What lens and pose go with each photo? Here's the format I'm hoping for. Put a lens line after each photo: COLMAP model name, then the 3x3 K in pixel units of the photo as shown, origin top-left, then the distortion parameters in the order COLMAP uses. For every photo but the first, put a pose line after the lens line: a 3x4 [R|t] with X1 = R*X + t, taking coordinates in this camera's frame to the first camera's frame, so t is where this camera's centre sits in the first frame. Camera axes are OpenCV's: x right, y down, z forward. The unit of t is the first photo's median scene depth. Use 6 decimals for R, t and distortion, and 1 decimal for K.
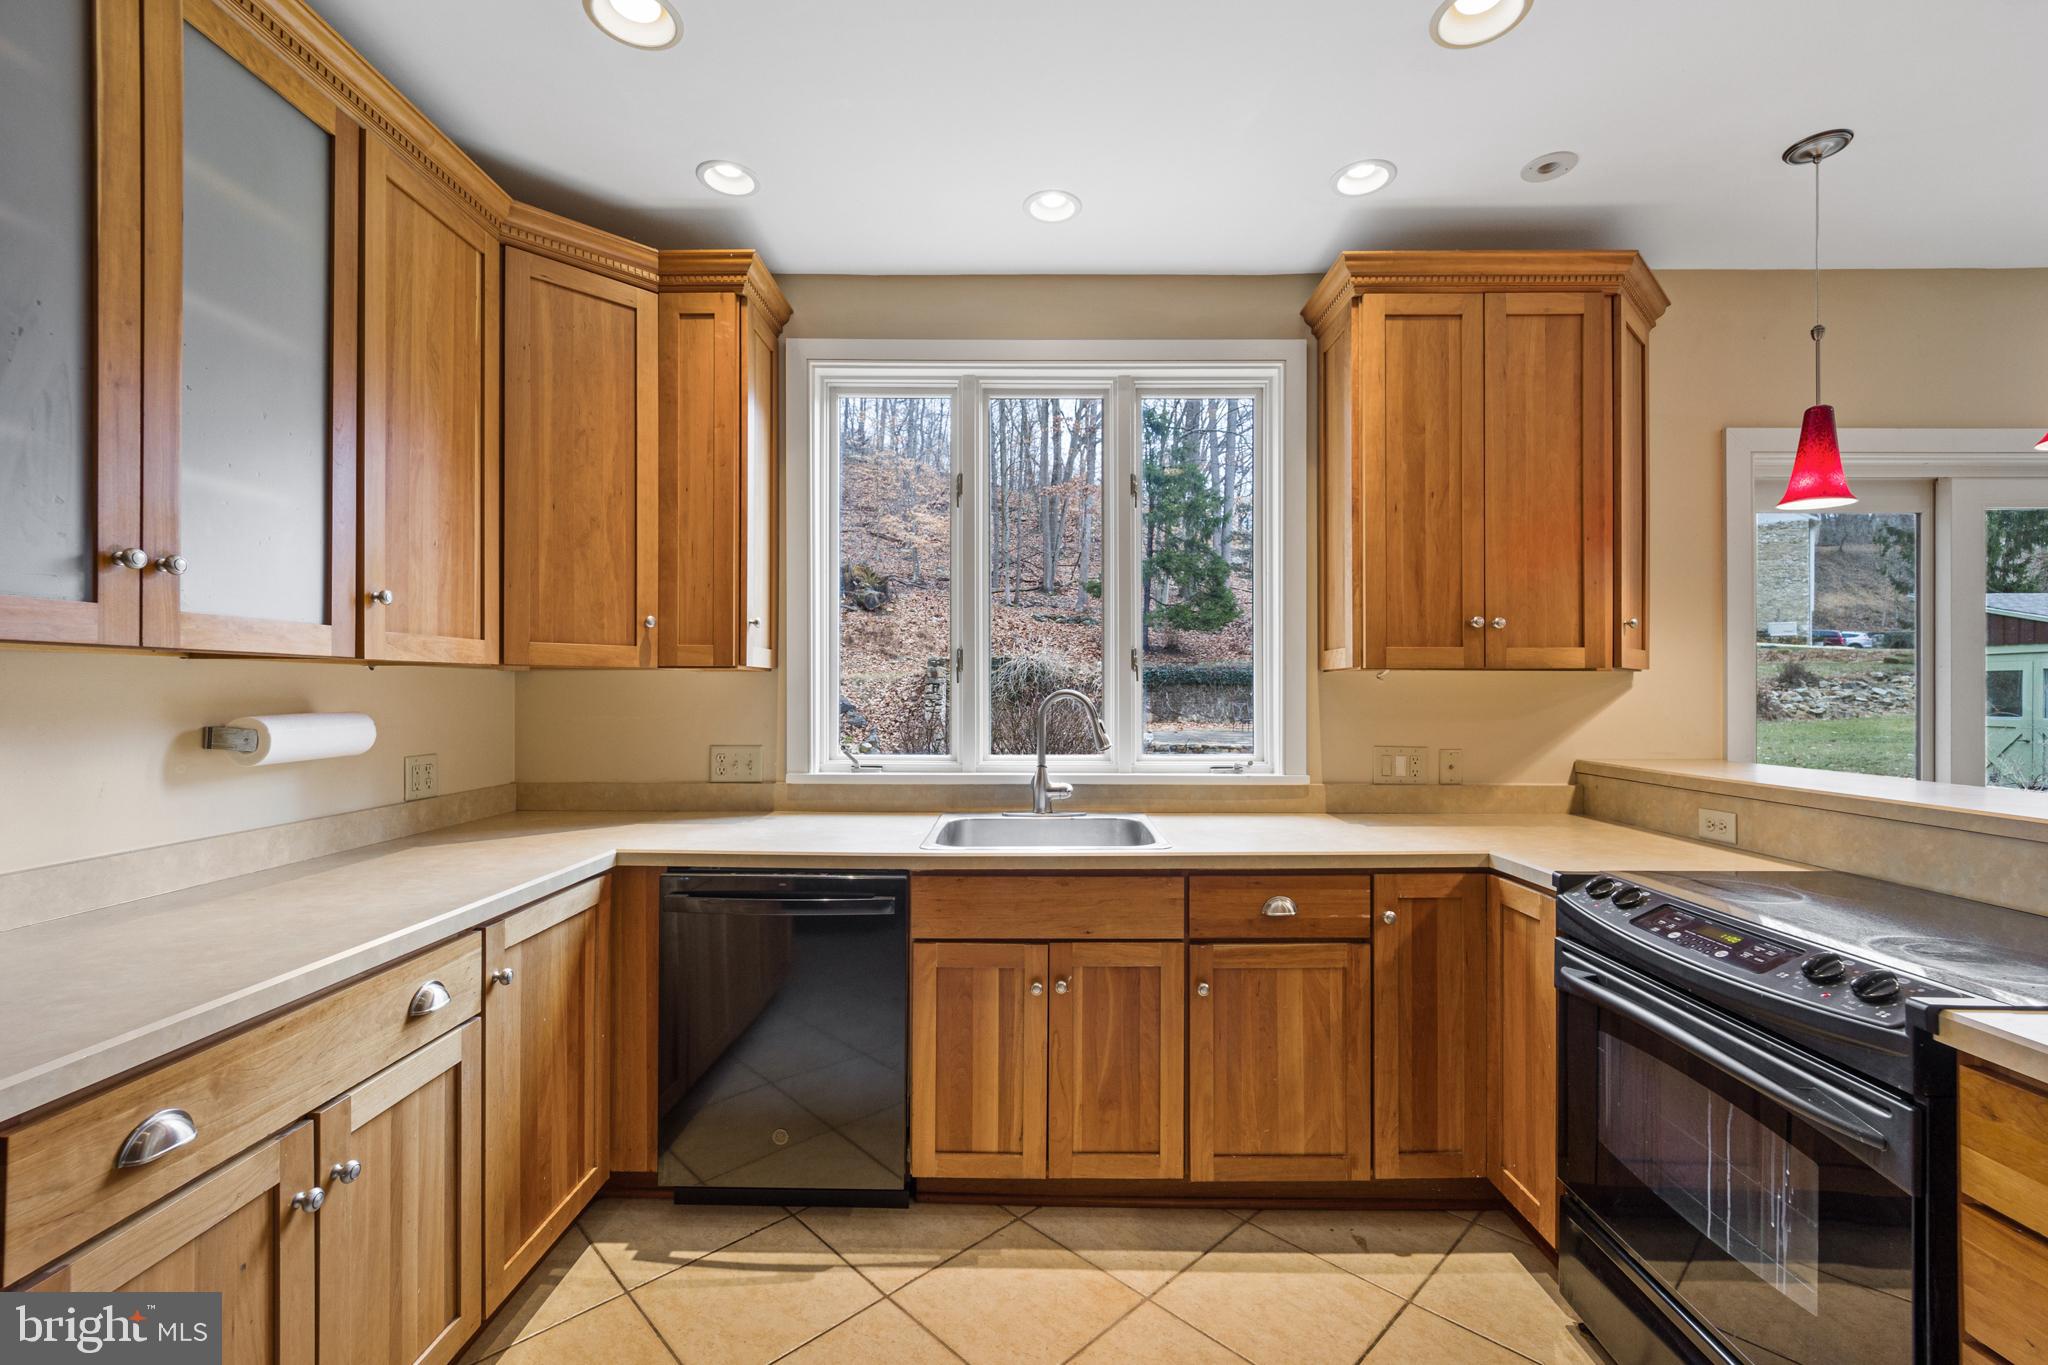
lens RADIAL K [[871.8, 0, 1036.3], [0, 871.8, 694.5], [0, 0, 1]] dist [-0.004439, -0.001552]
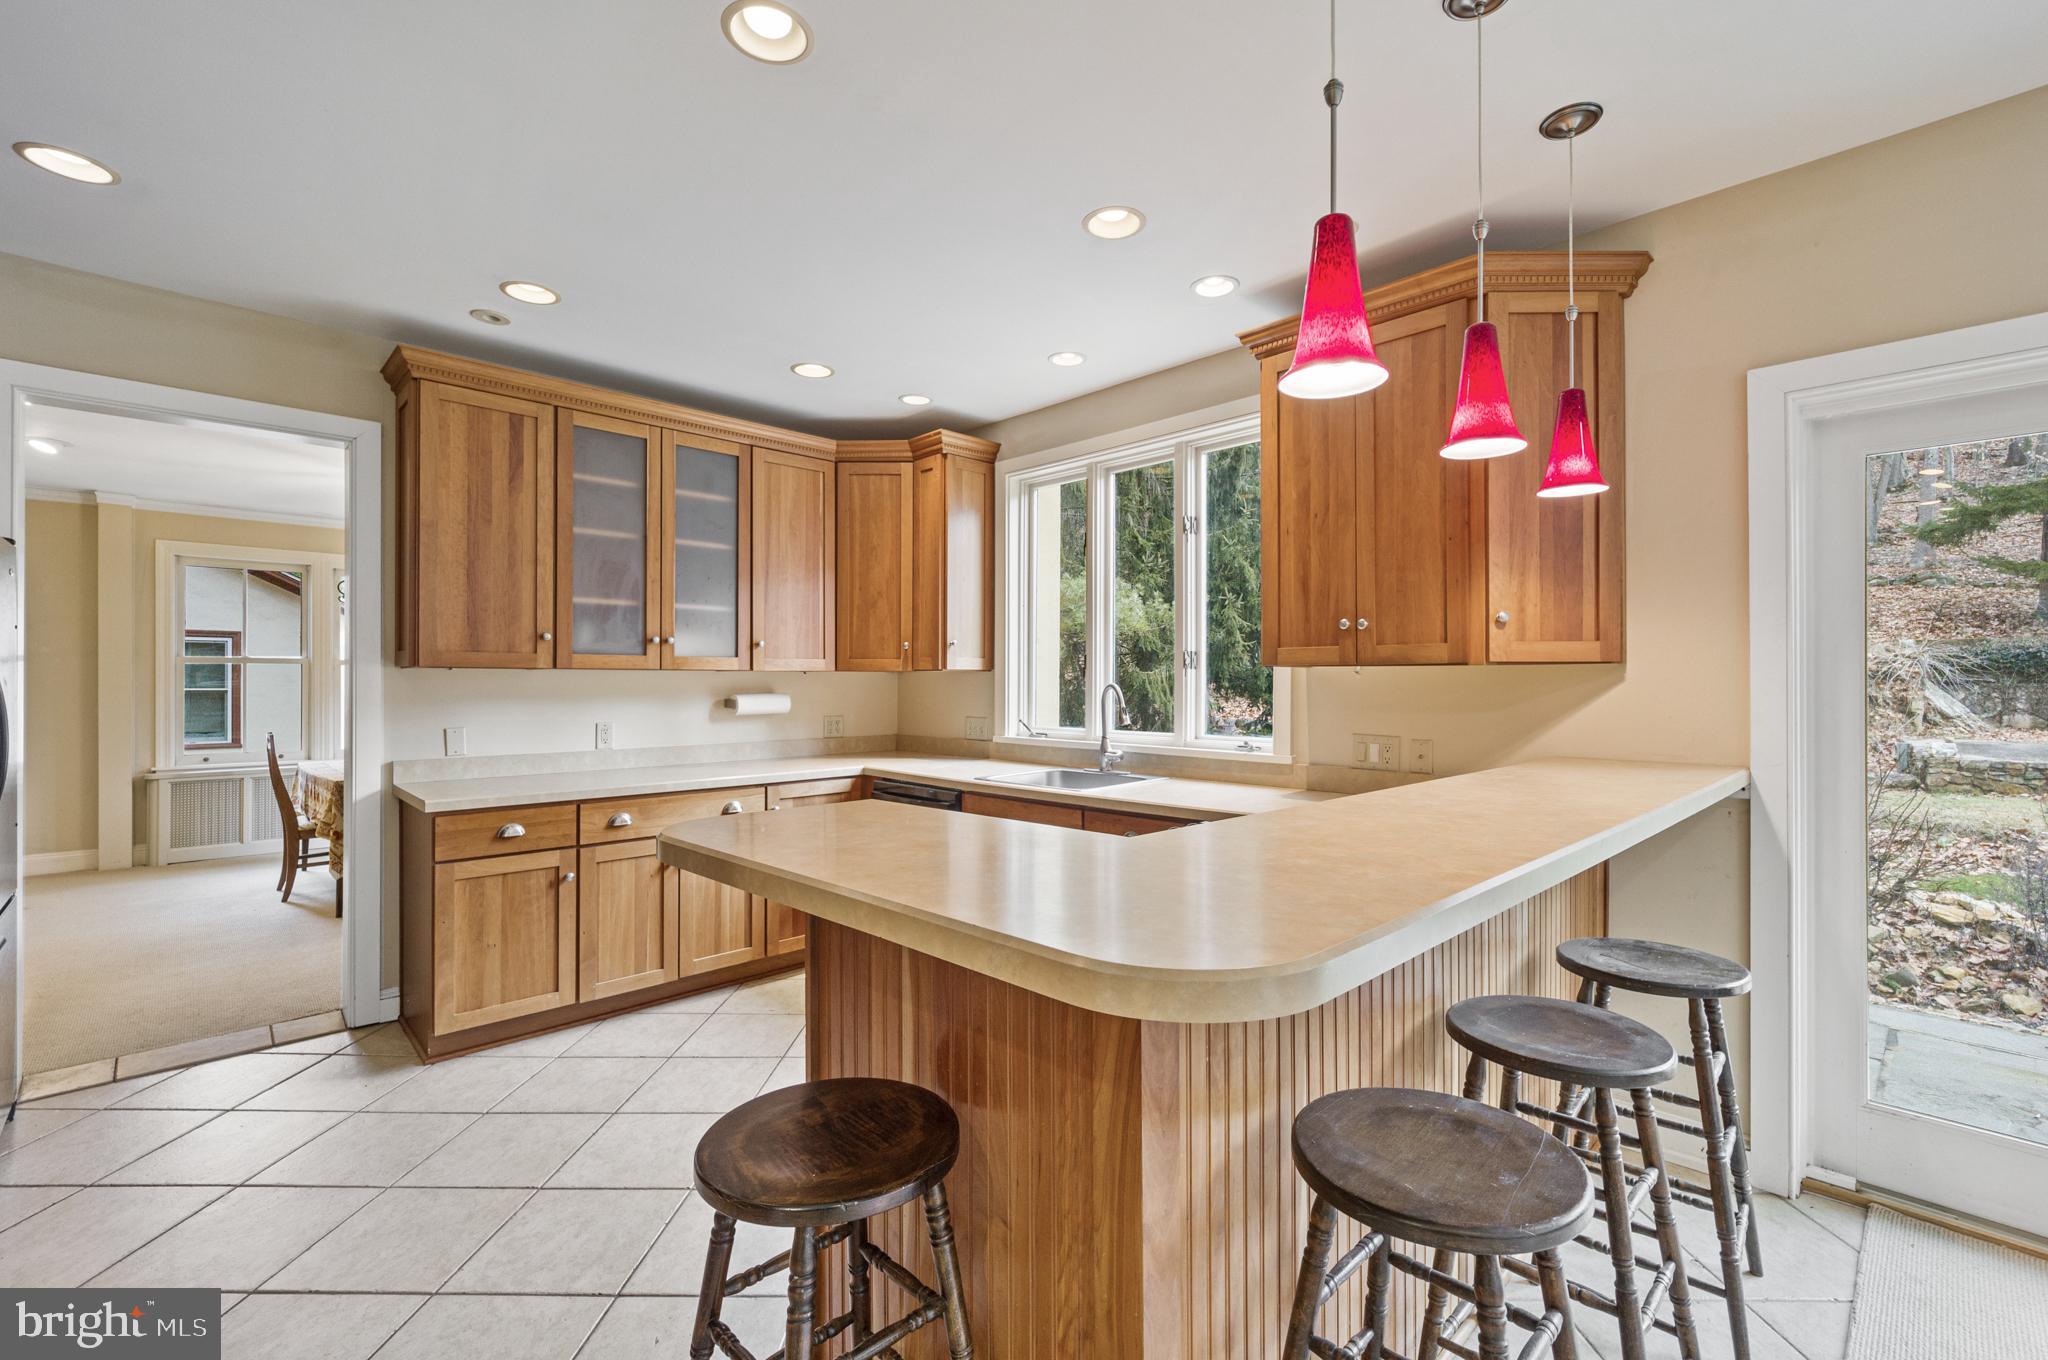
lens RADIAL K [[871.8, 0, 1016.0], [0, 871.8, 675.3], [0, 0, 1]] dist [-0.004439, -0.001552]
pose [[0.696635, -0.005492, -0.717405, 1.014728], [-0.002047, 0.999951, -0.009642, -0.004463], [0.717423, 0.008185, 0.696590, -0.097064]]
